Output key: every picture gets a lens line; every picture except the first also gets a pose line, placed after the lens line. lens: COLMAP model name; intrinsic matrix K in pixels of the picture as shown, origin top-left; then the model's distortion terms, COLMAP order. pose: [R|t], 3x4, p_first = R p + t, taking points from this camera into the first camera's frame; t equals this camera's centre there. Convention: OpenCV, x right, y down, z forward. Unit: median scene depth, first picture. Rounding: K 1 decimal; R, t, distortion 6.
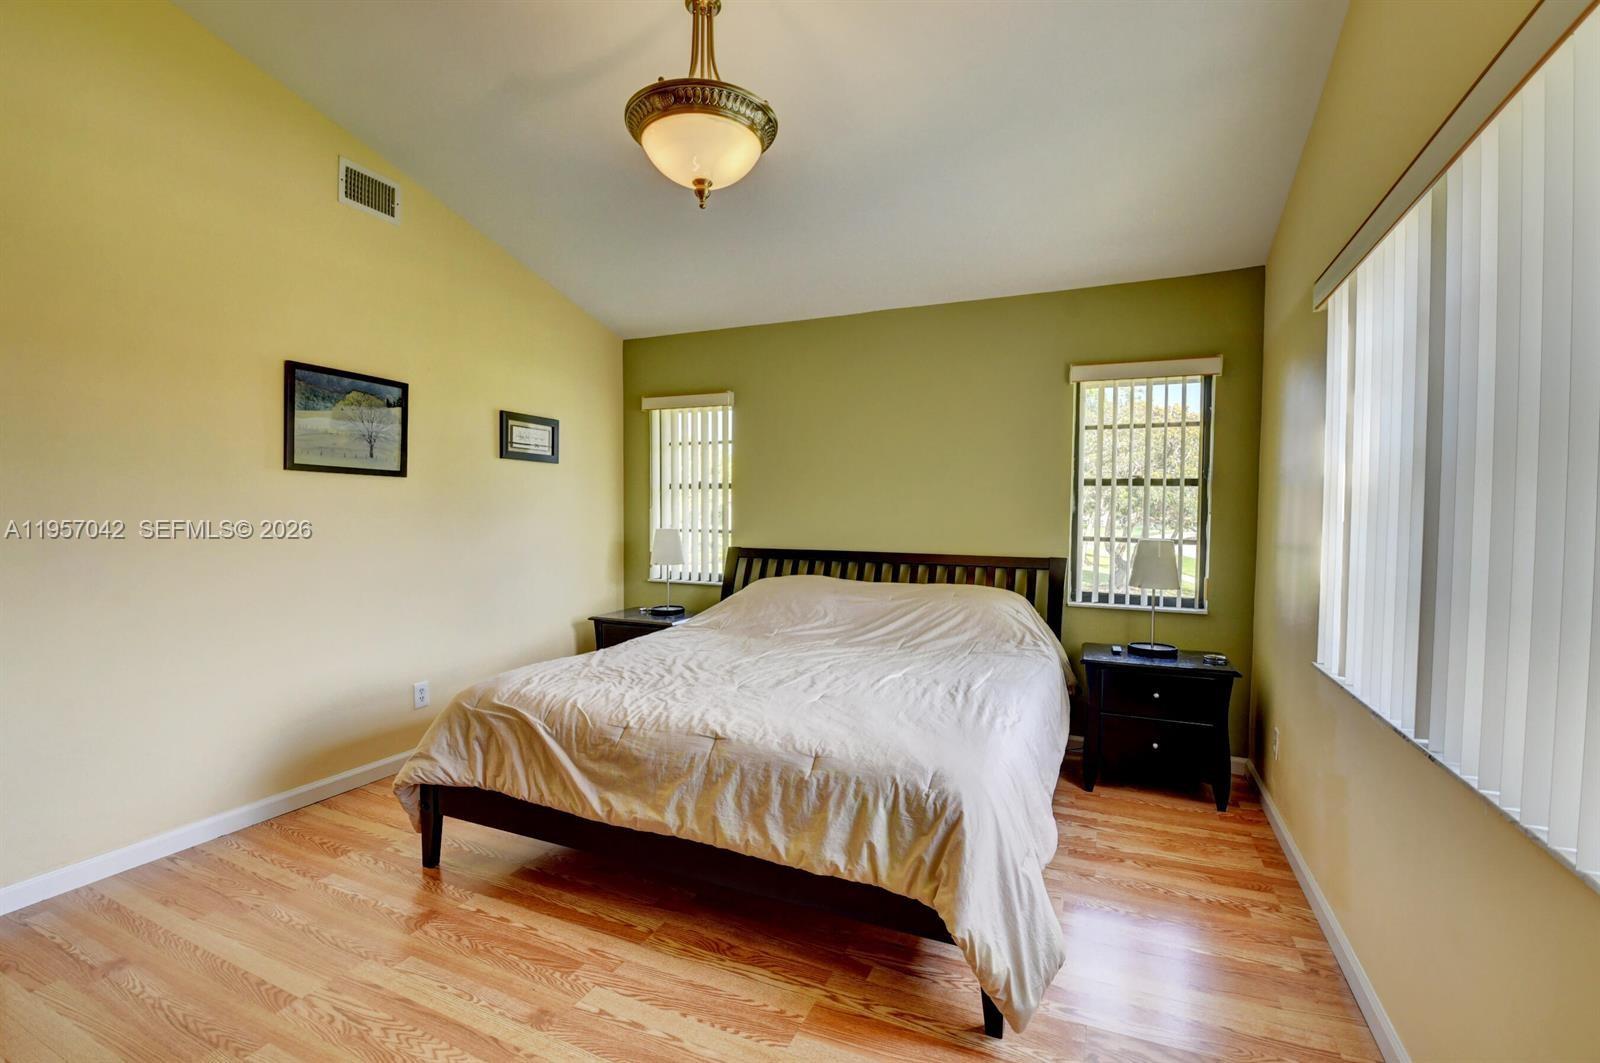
lens RADIAL K [[706.9, 0, 800.0], [0, 706.9, 531.5], [0, 0, 1]] dist [-0.001568, -0.012830]
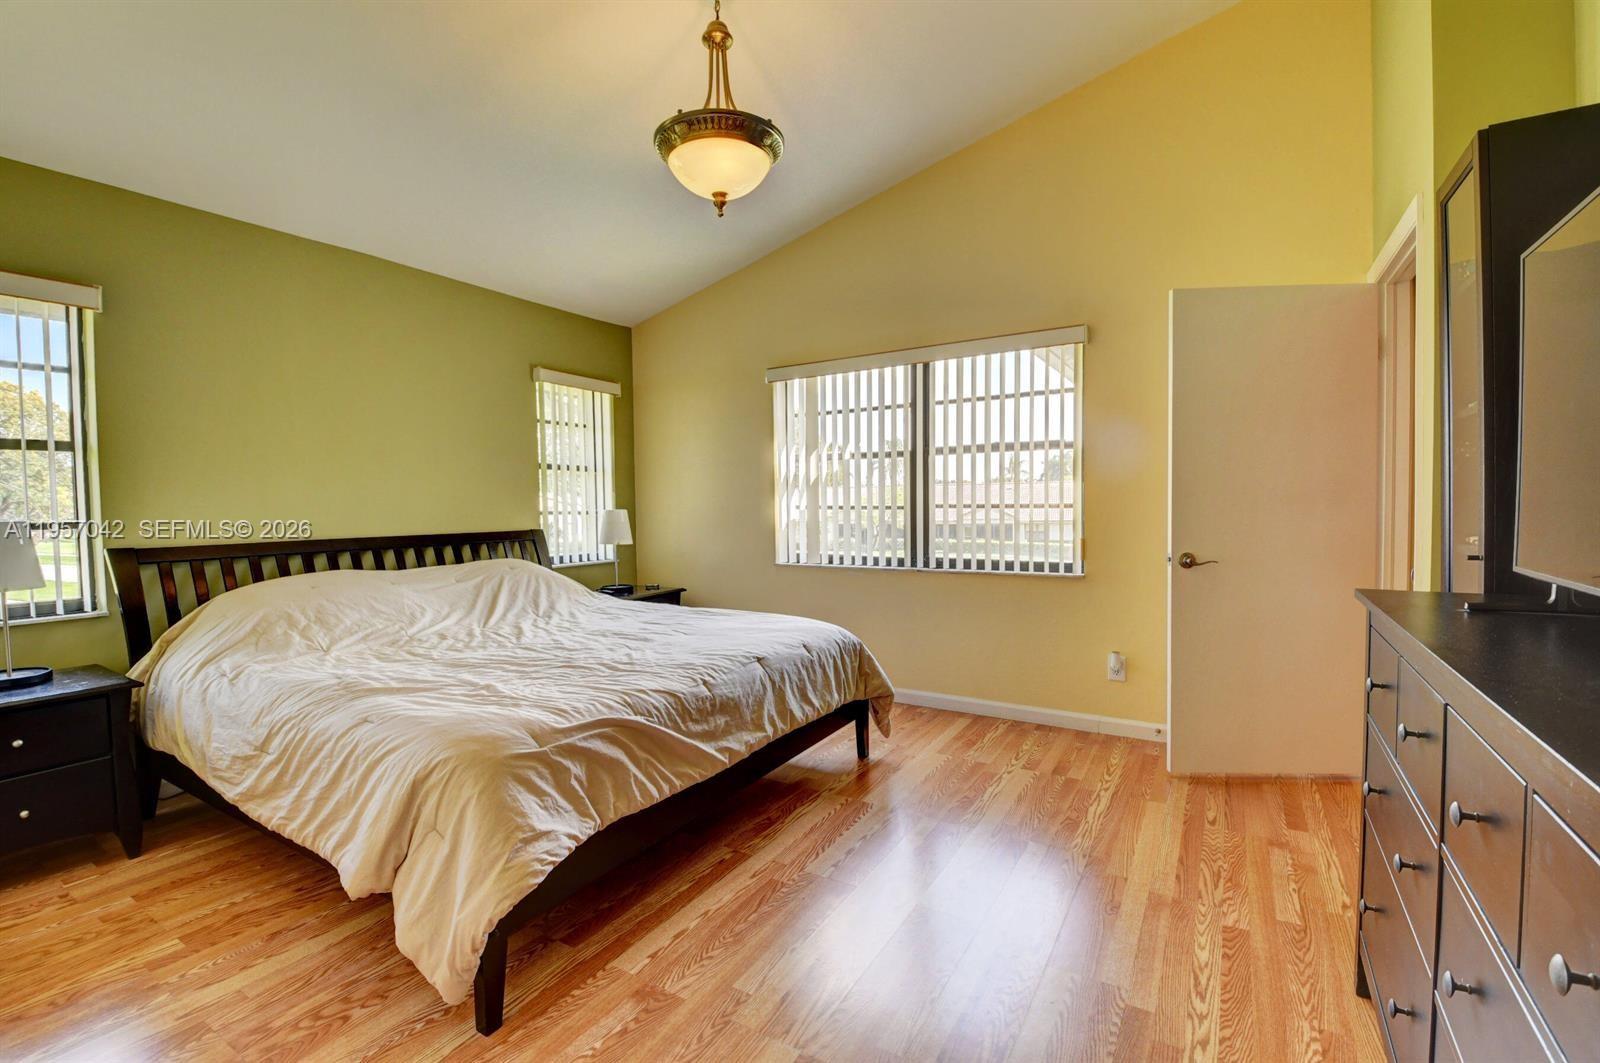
lens RADIAL K [[716.1, 0, 795.8], [0, 716.1, 530.3], [0, 0, 1]] dist [-0.001695, -0.000388]
pose [[0.121584, -0.049258, 0.991358, -1.301408], [0.045654, 0.997988, 0.043989, 0.009088], [-0.991531, 0.039911, 0.123589, 0.736619]]
